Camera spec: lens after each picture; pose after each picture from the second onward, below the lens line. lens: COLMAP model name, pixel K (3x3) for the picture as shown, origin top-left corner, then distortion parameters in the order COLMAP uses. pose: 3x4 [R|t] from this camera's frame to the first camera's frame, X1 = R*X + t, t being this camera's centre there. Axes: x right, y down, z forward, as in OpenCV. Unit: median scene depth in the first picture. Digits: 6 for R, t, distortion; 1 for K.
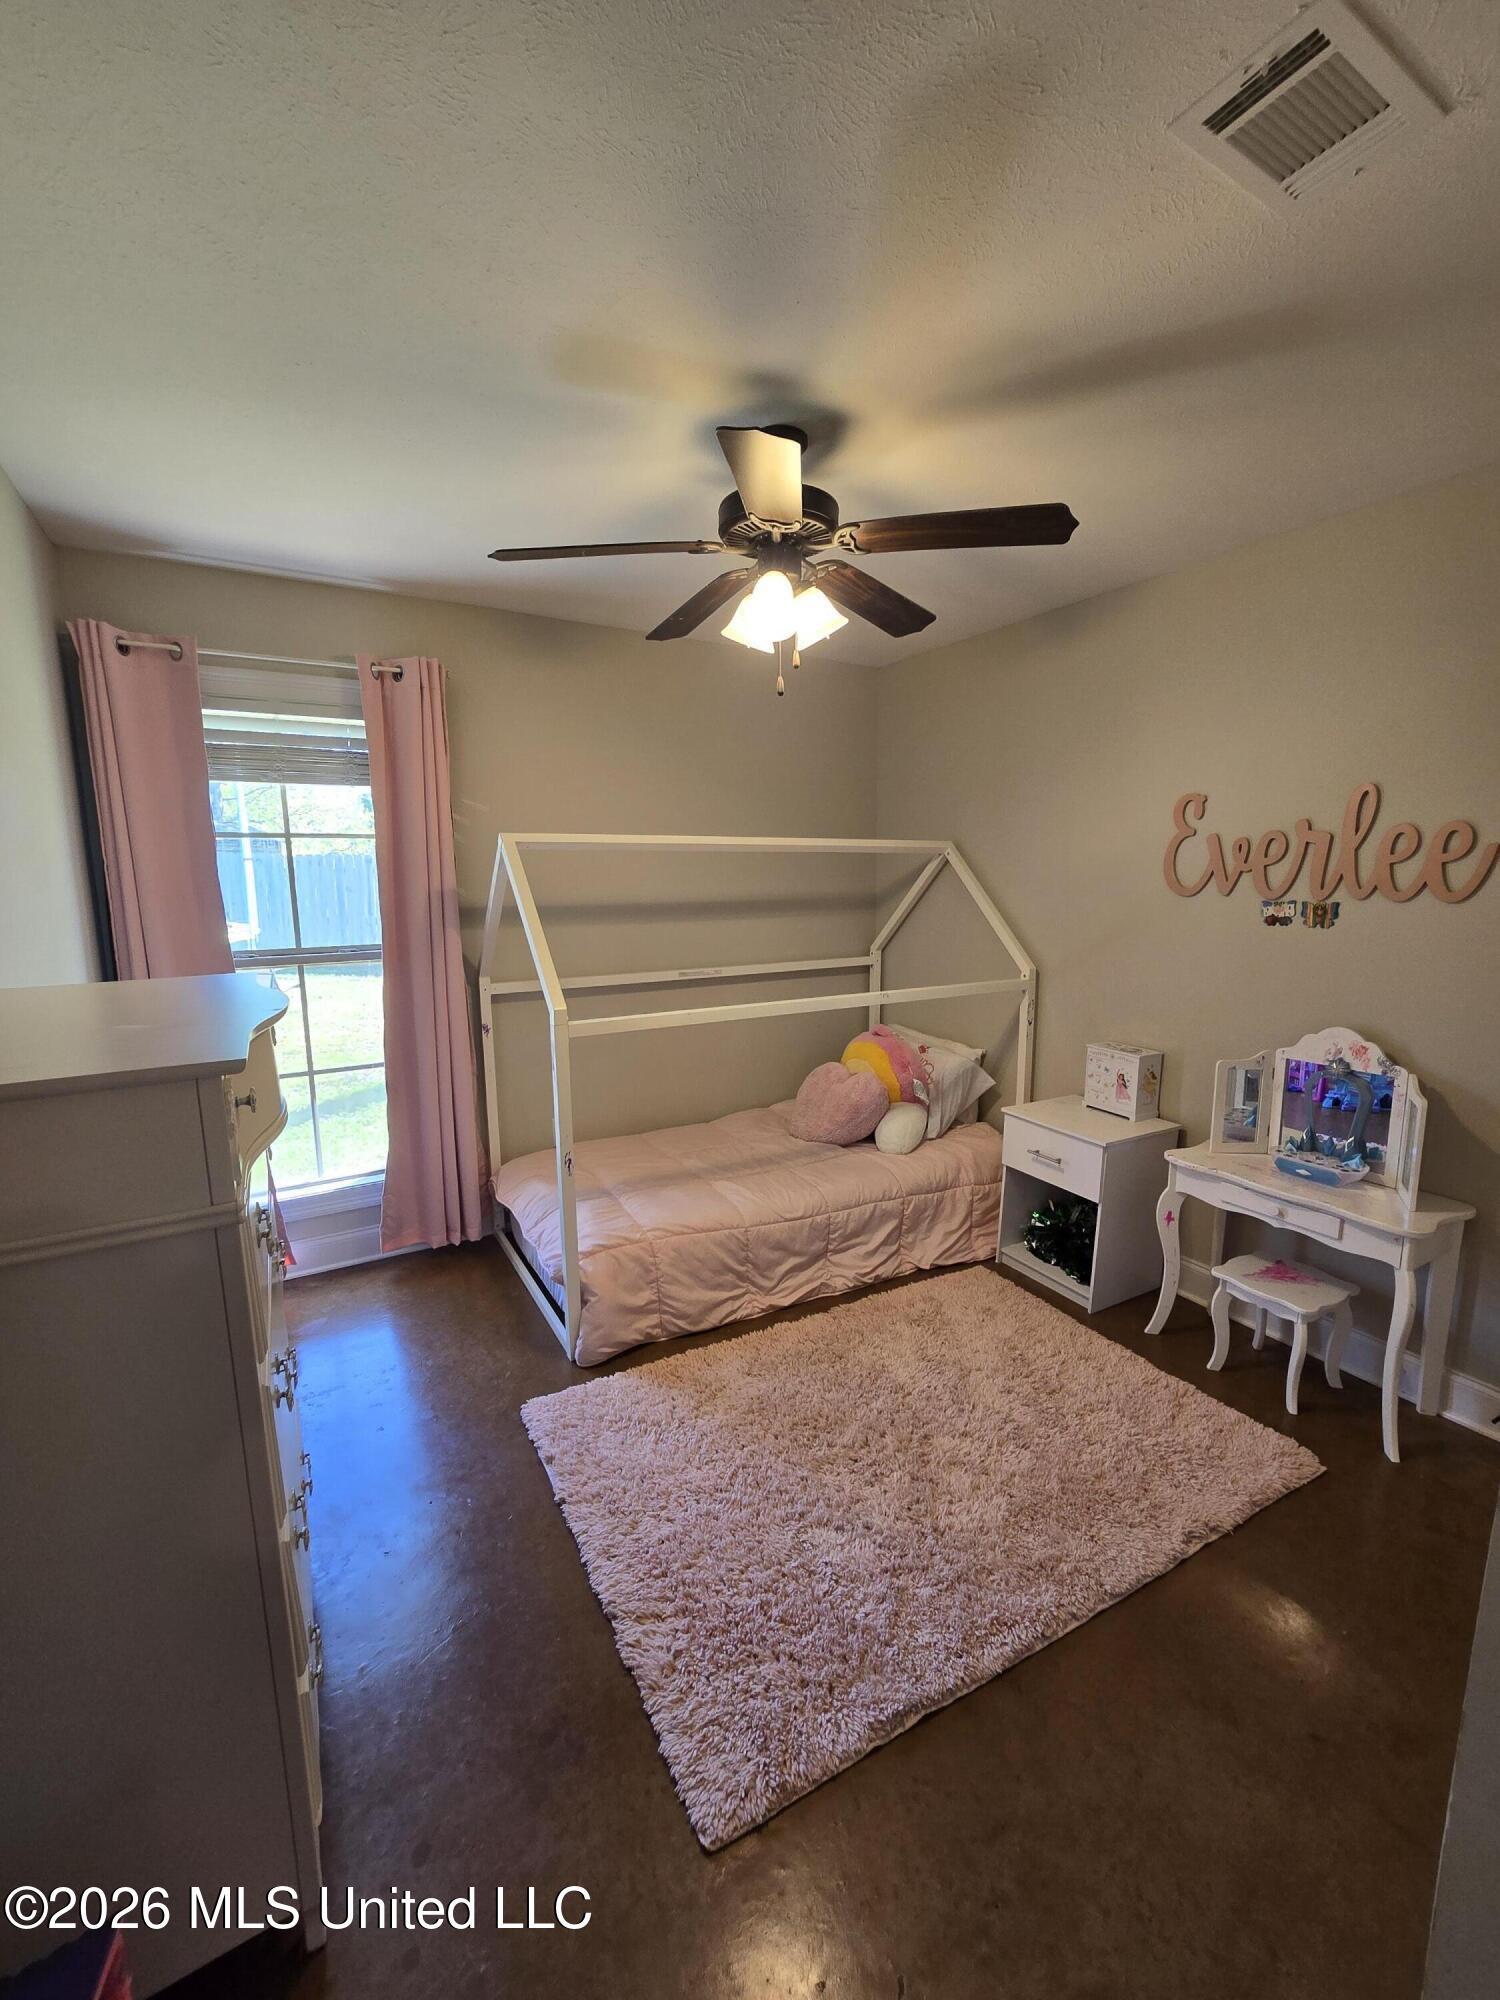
lens RADIAL K [[811.0, 0, 752.6], [0, 811.0, 995.0], [0, 0, 1]] dist [0.017132, 0.000076]
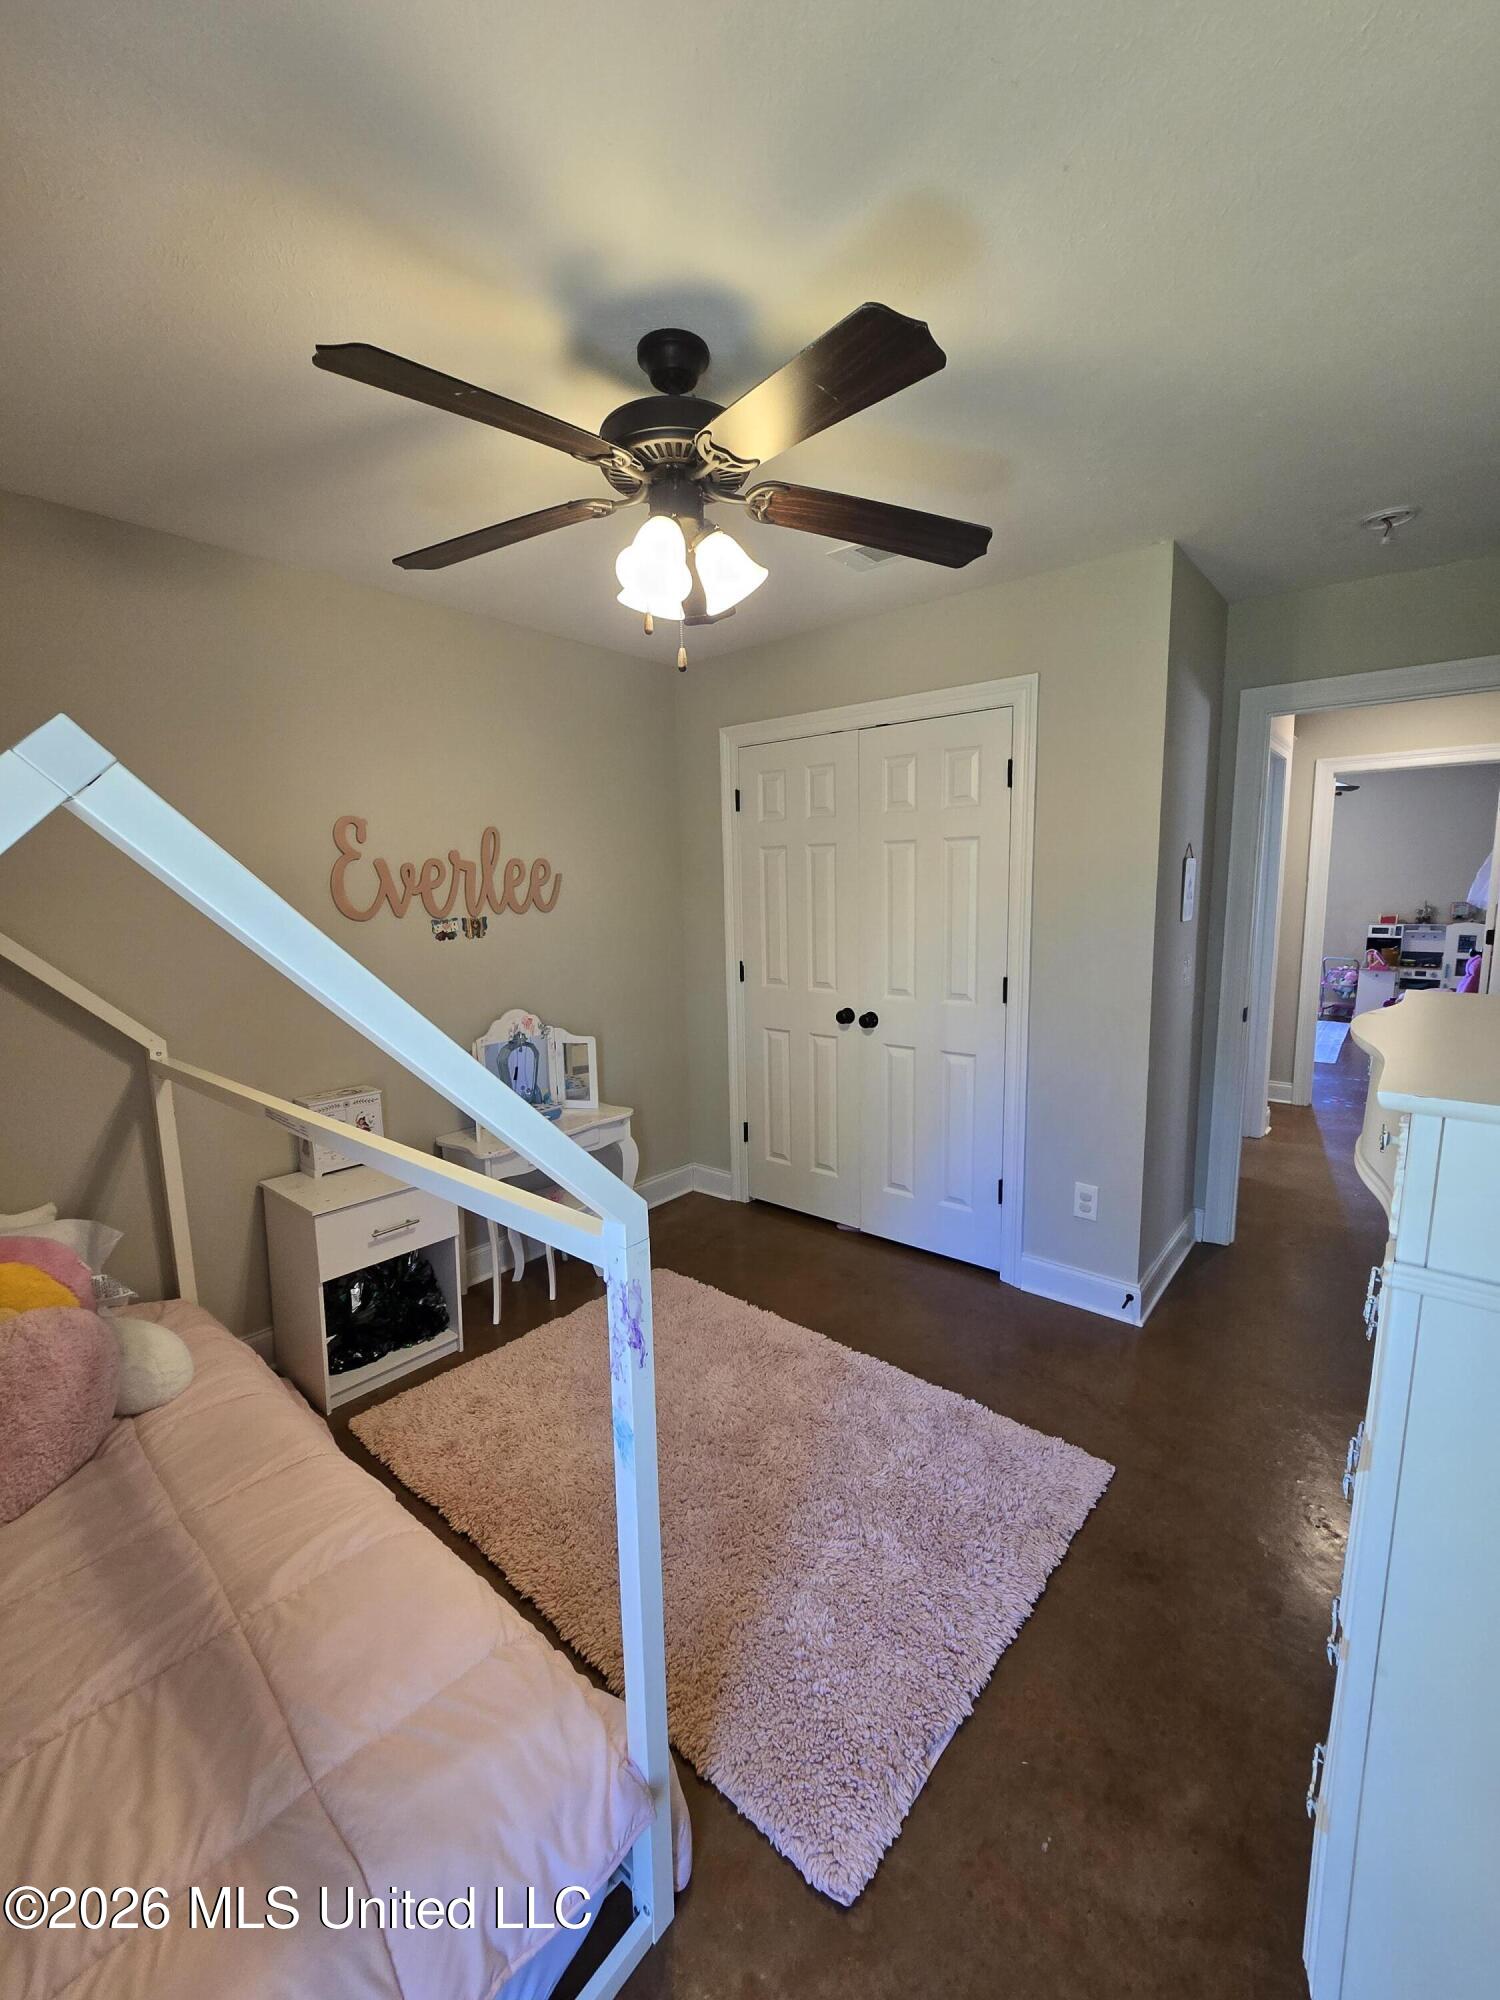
lens RADIAL K [[835.5, 0, 741.3], [0, 835.5, 1002.1], [0, 0, 1]] dist [-0.010121, 0.000136]
pose [[-0.322243, -0.126037, 0.938229, -0.633280], [0.163224, 0.968856, 0.186212, -0.155810], [-0.932479, 0.213148, -0.291634, 0.998120]]
